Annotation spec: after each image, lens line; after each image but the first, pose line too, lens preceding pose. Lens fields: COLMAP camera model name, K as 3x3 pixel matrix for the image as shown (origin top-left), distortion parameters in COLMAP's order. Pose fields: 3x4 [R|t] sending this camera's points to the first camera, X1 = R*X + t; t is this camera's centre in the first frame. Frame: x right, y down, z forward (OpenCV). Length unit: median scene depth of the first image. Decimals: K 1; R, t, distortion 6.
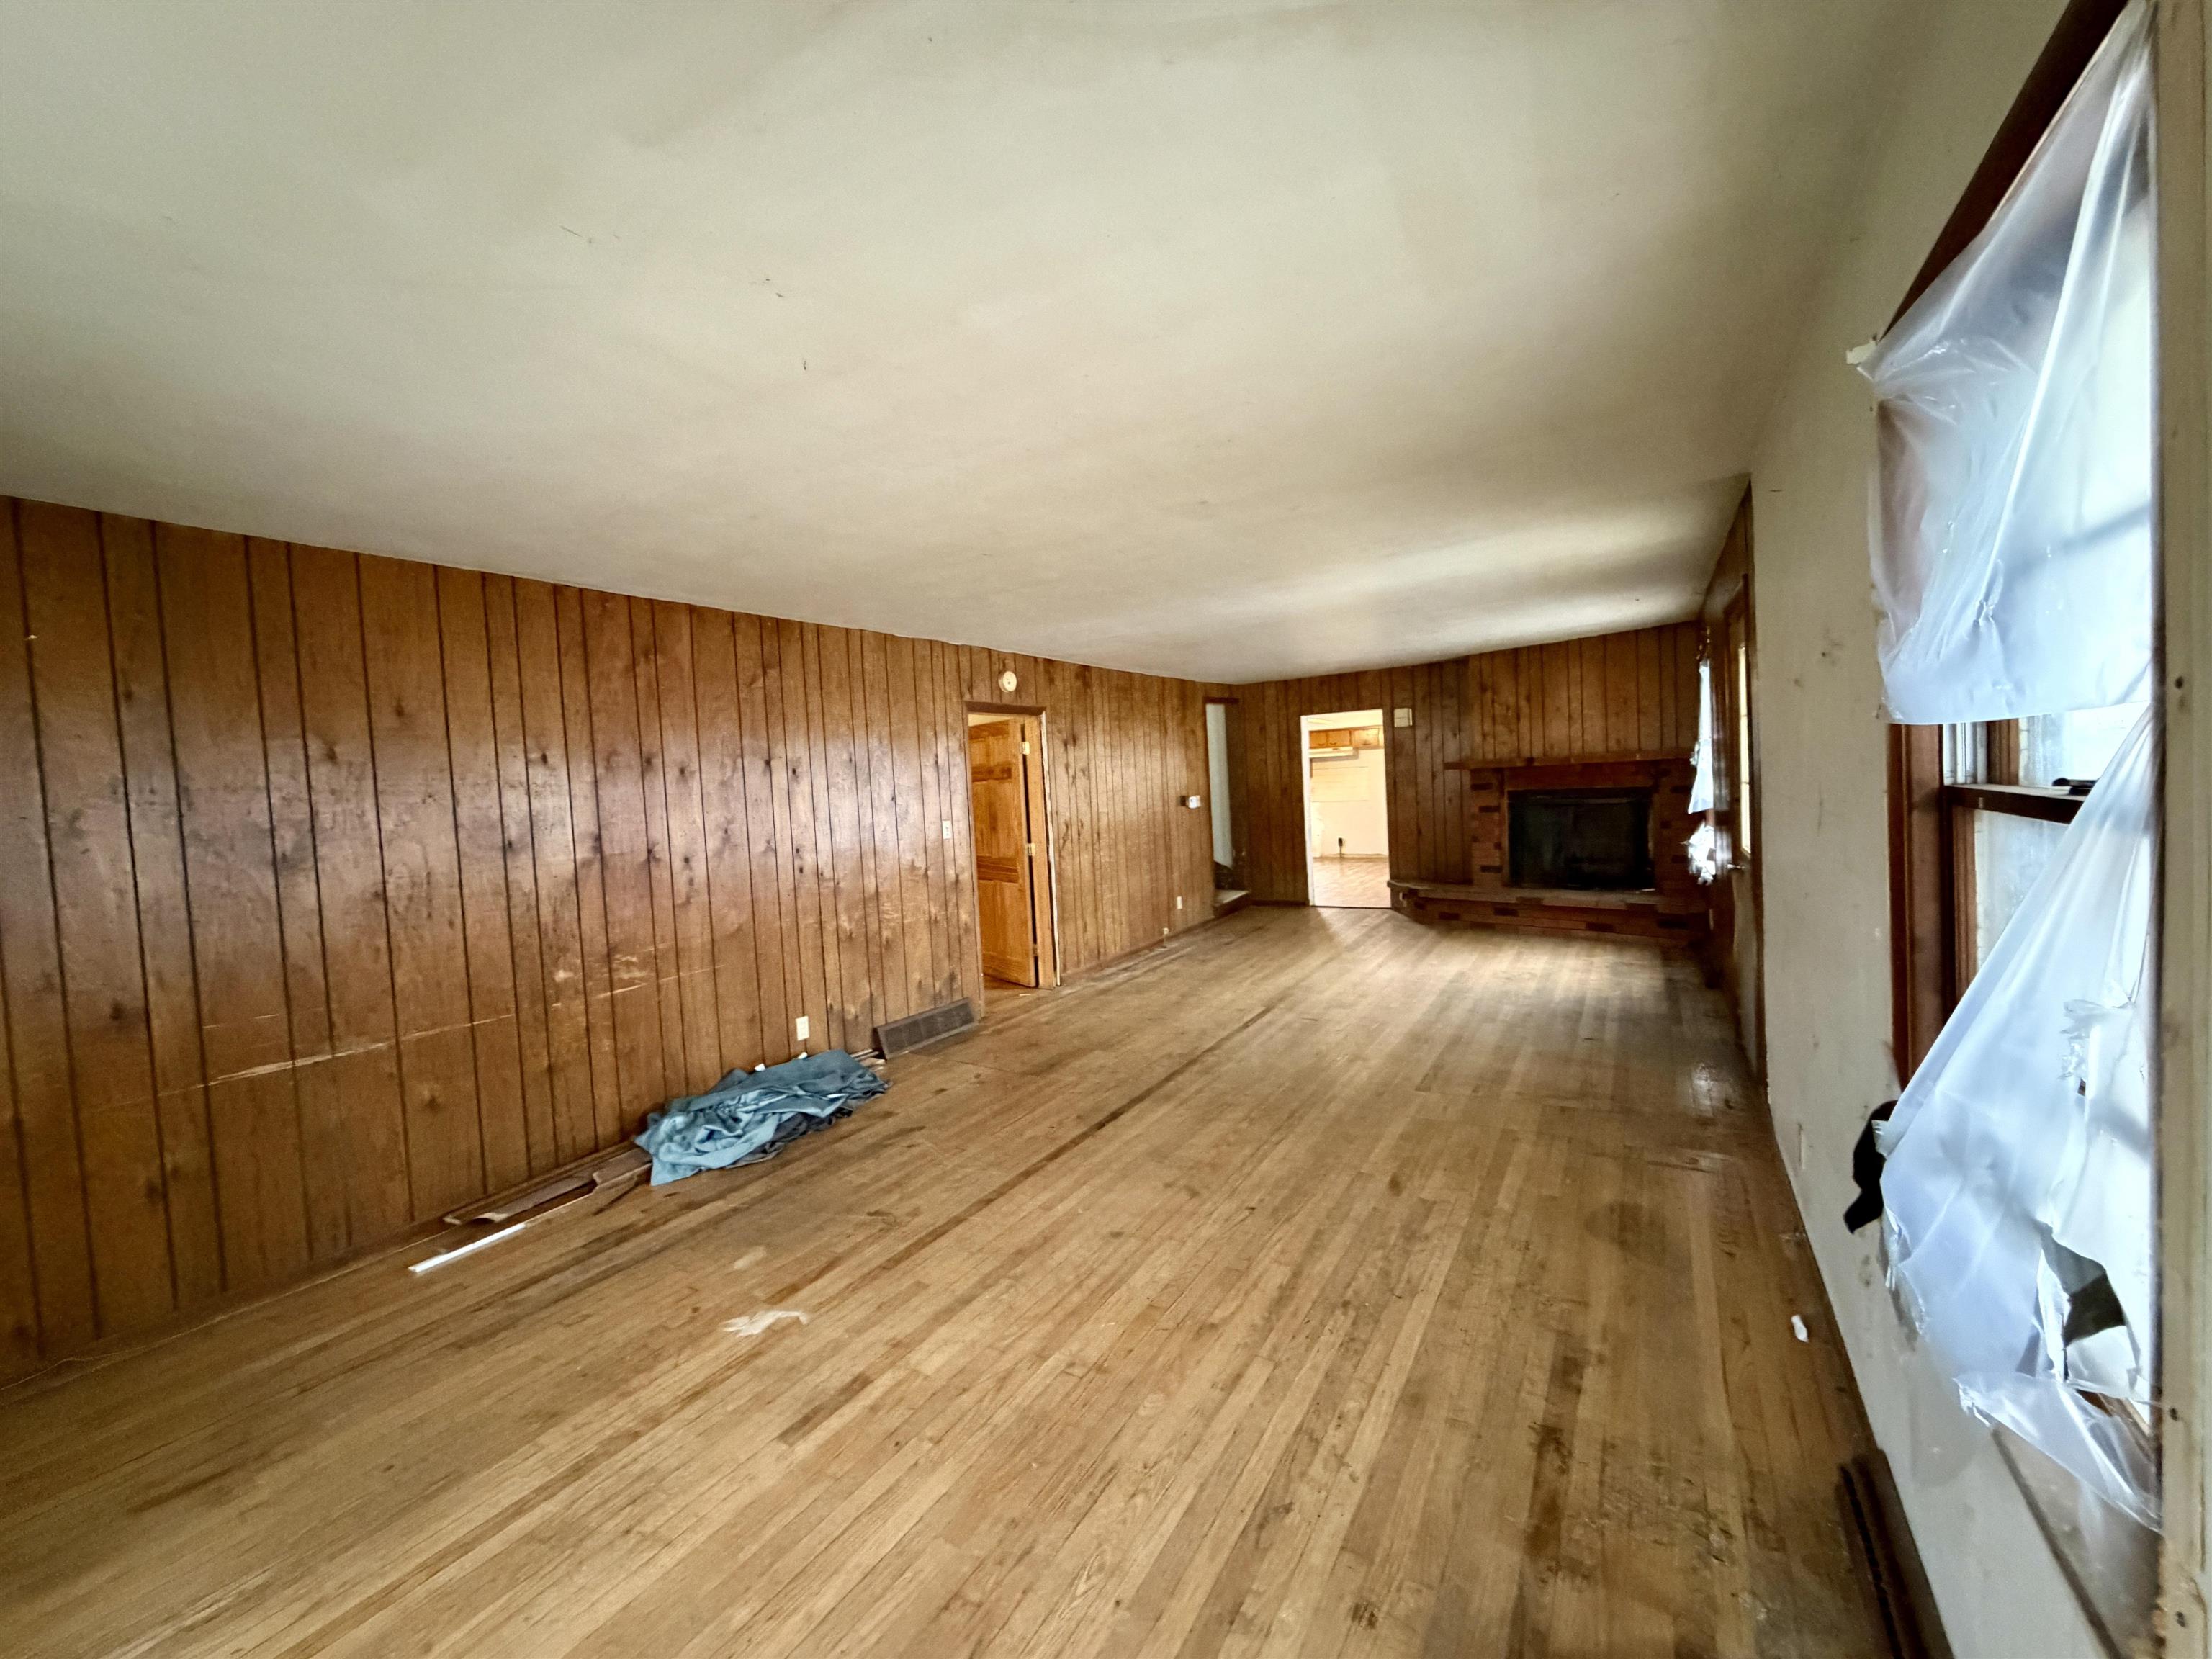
lens RADIAL K [[879.3, 0, 1106.0], [0, 879.3, 829.5], [0, 0, 1]] dist [-0.000597, -0.000048]
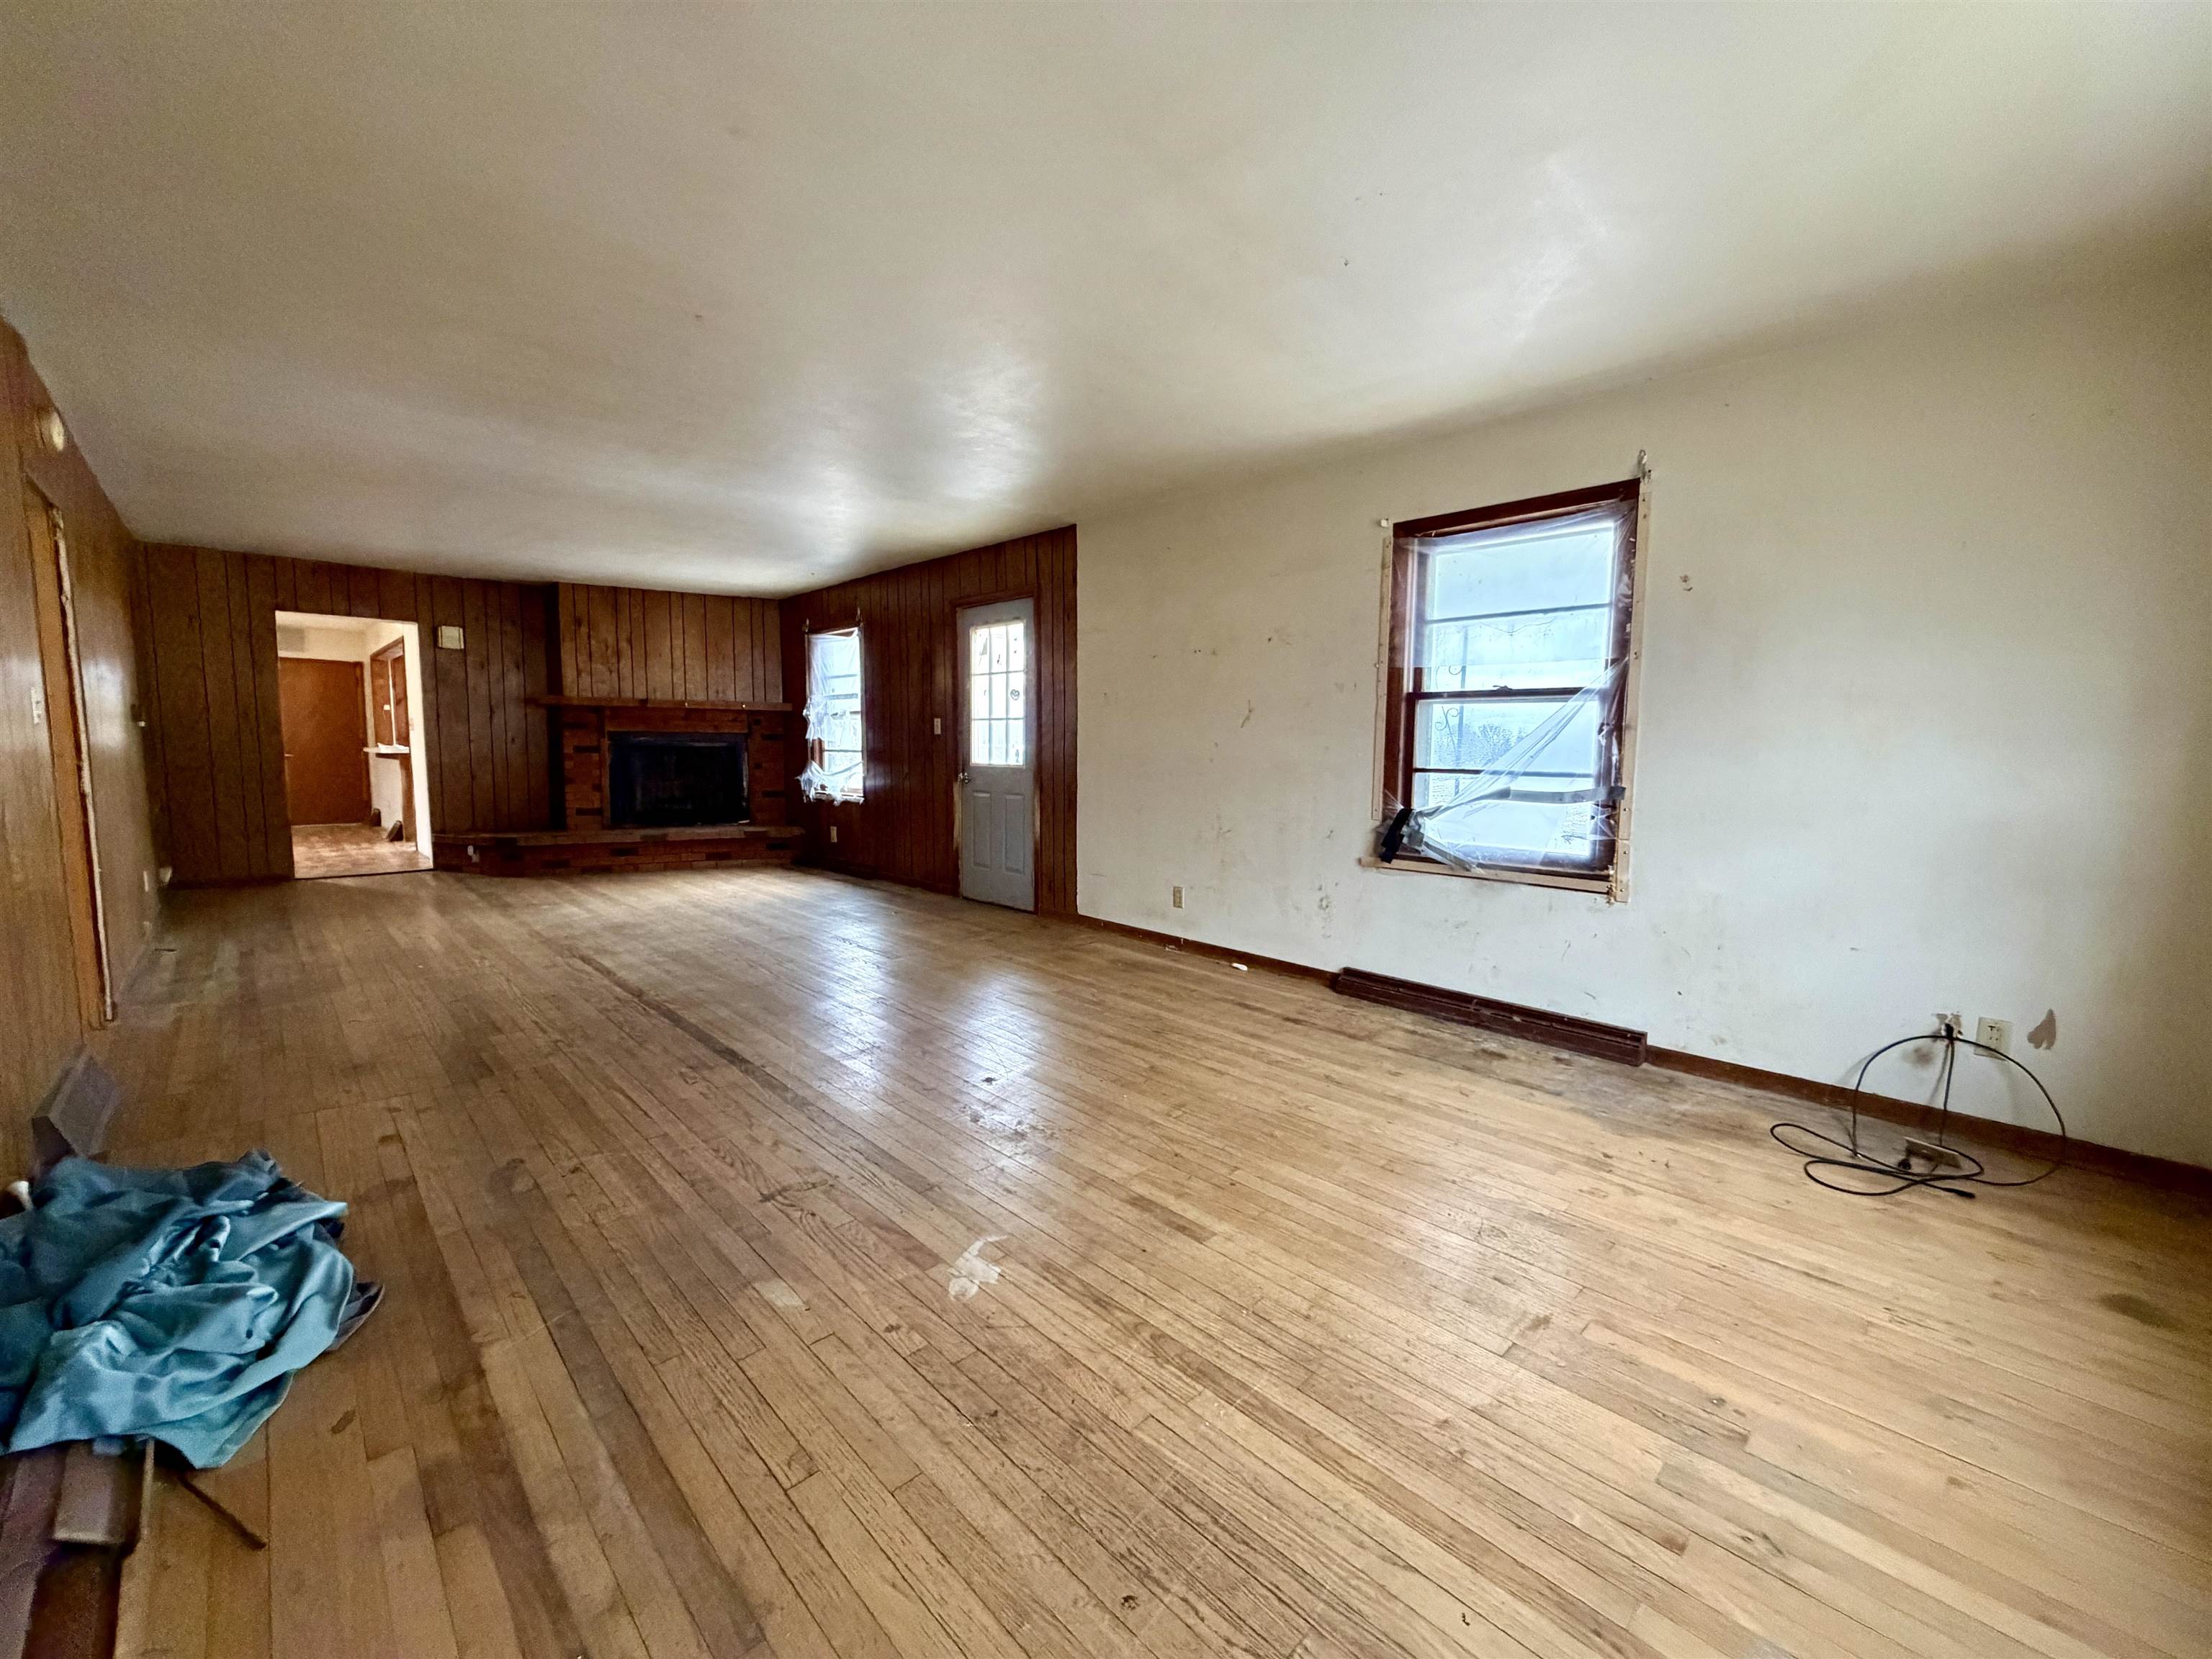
lens RADIAL K [[881.9, 0, 1100.0], [0, 881.9, 828.3], [0, 0, 1]] dist [-0.000701, 0.000241]
pose [[0.250345, -0.036384, 0.967473, -0.728634], [0.026138, 0.999183, 0.030813, 0.098260], [-0.967804, 0.017574, 0.251092, 0.454114]]
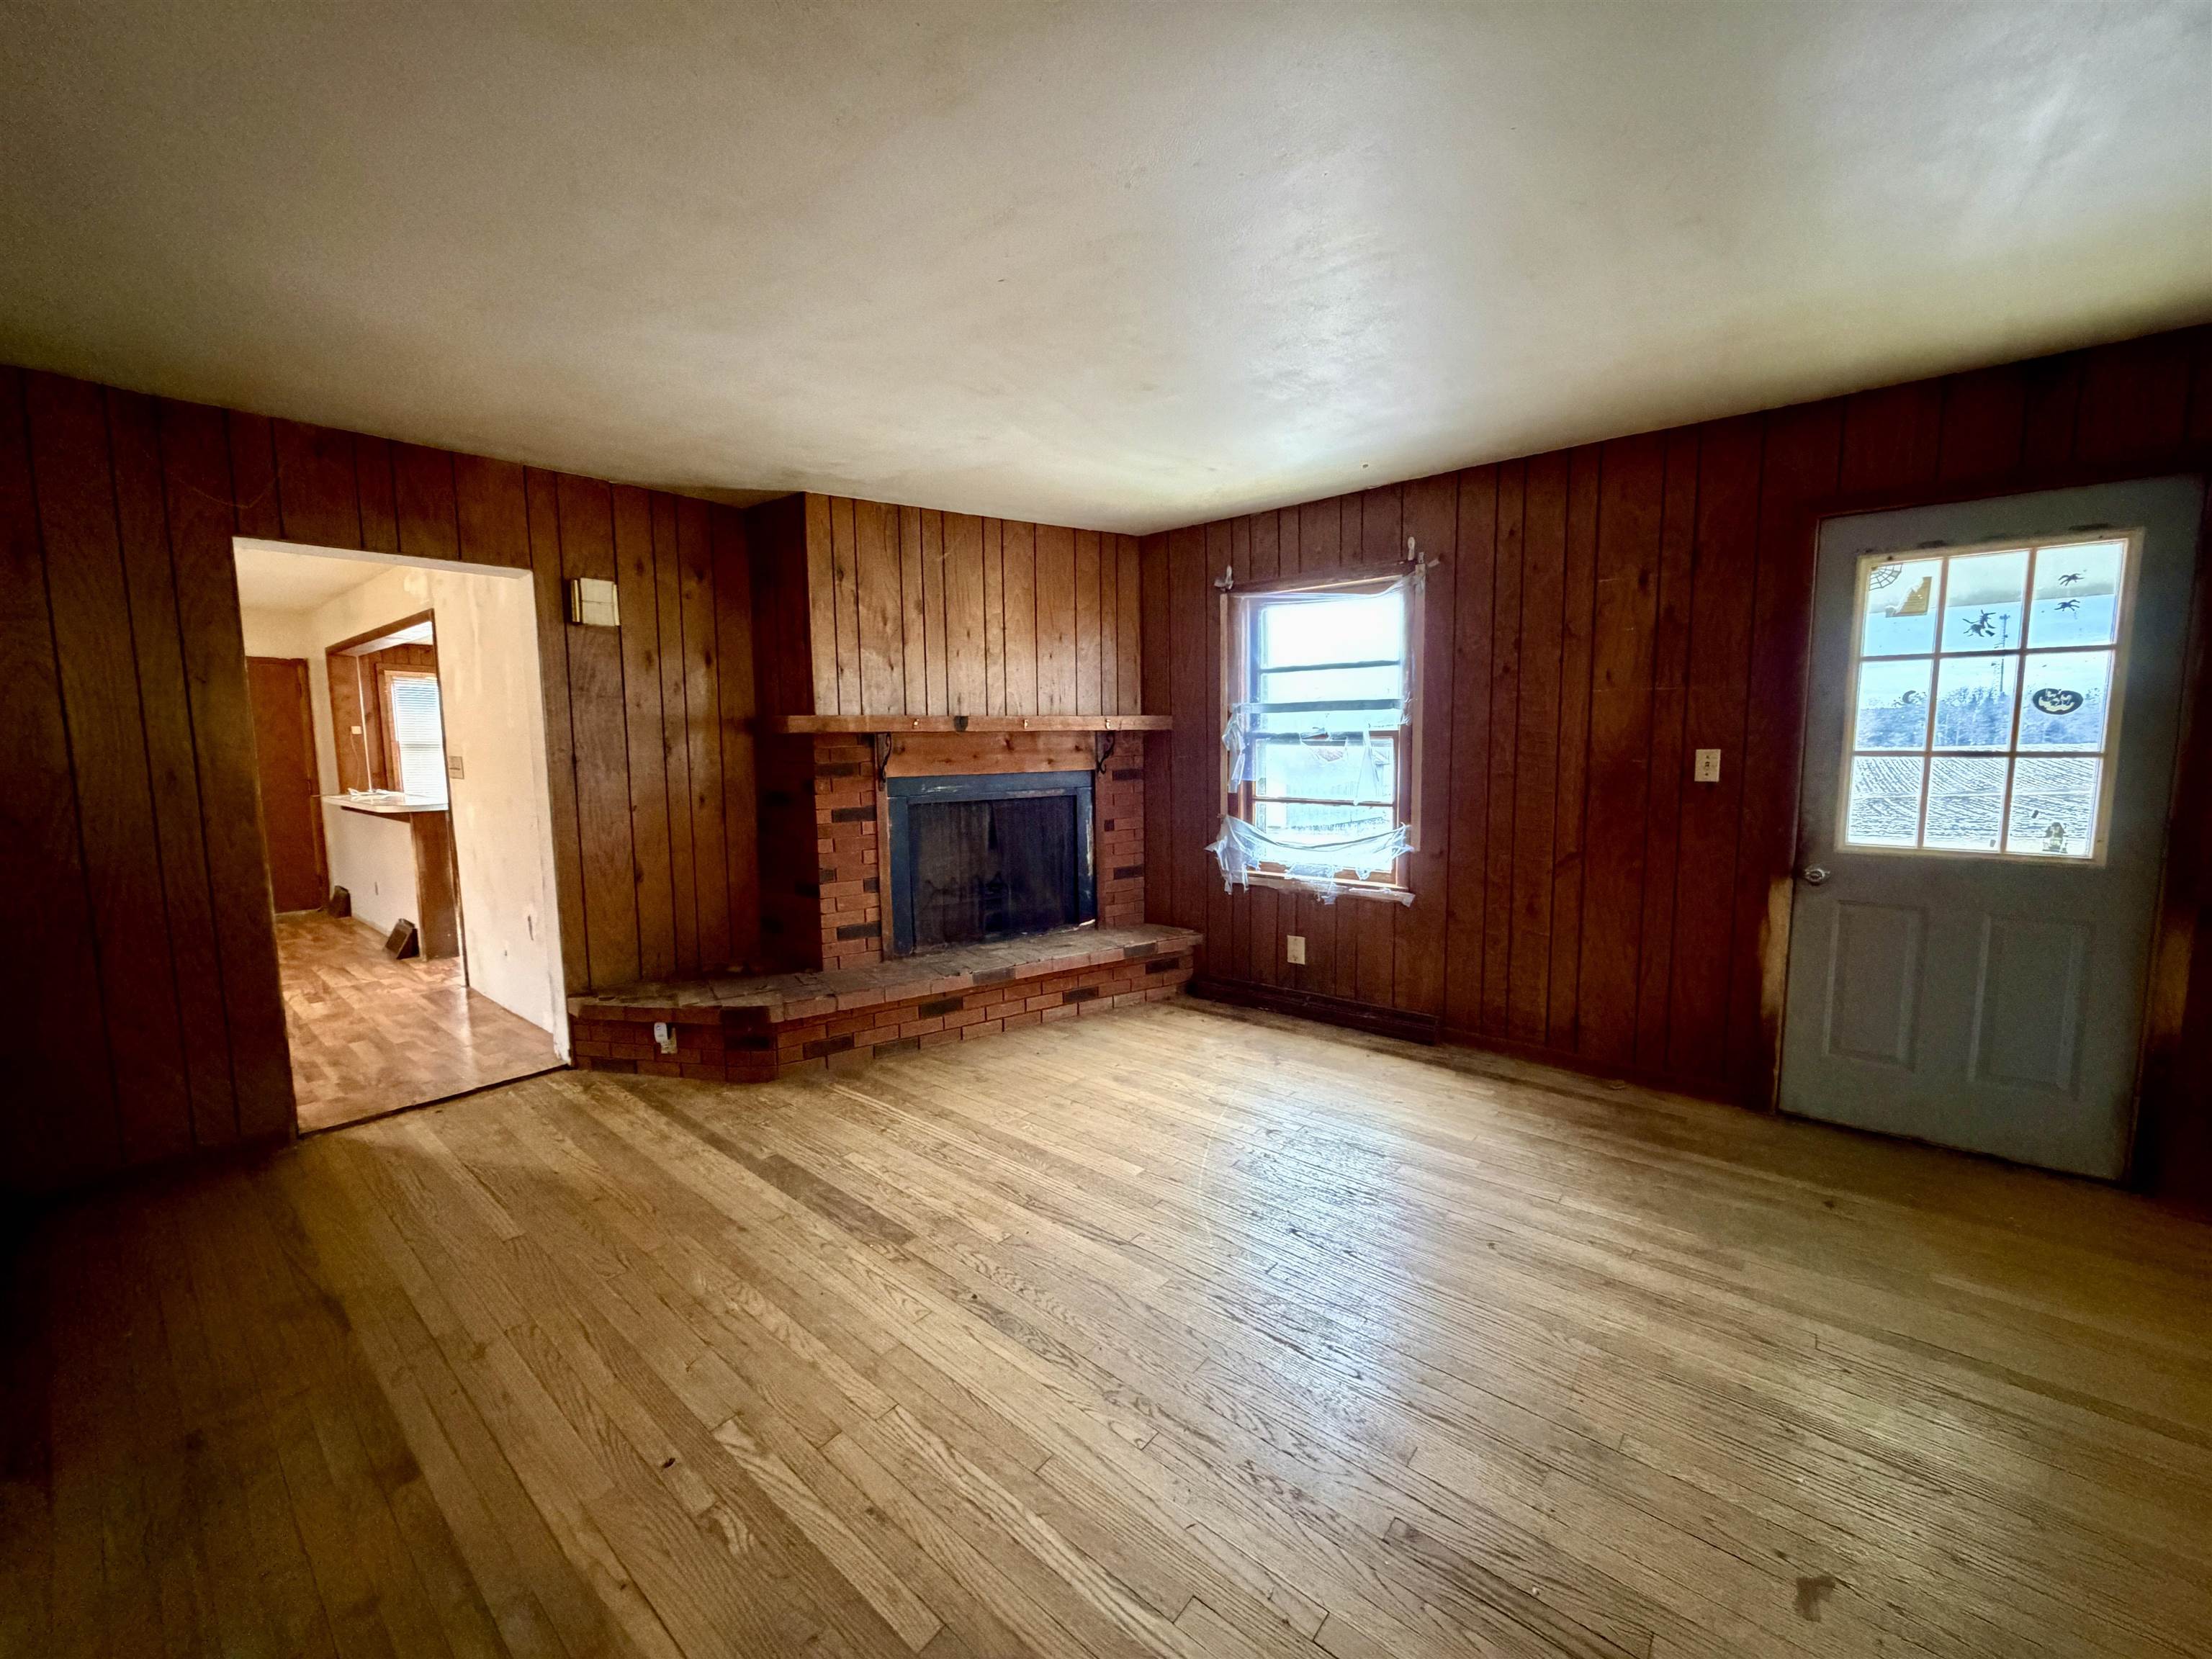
lens RADIAL K [[893.6, 0, 1108.5], [0, 893.6, 826.2], [0, 0, 1]] dist [0.000867, -0.000162]
pose [[0.161854, -0.049170, 0.985589, -0.094747], [0.055024, 0.997654, 0.040736, -0.059948], [-0.985279, 0.047637, 0.164180, 1.587278]]
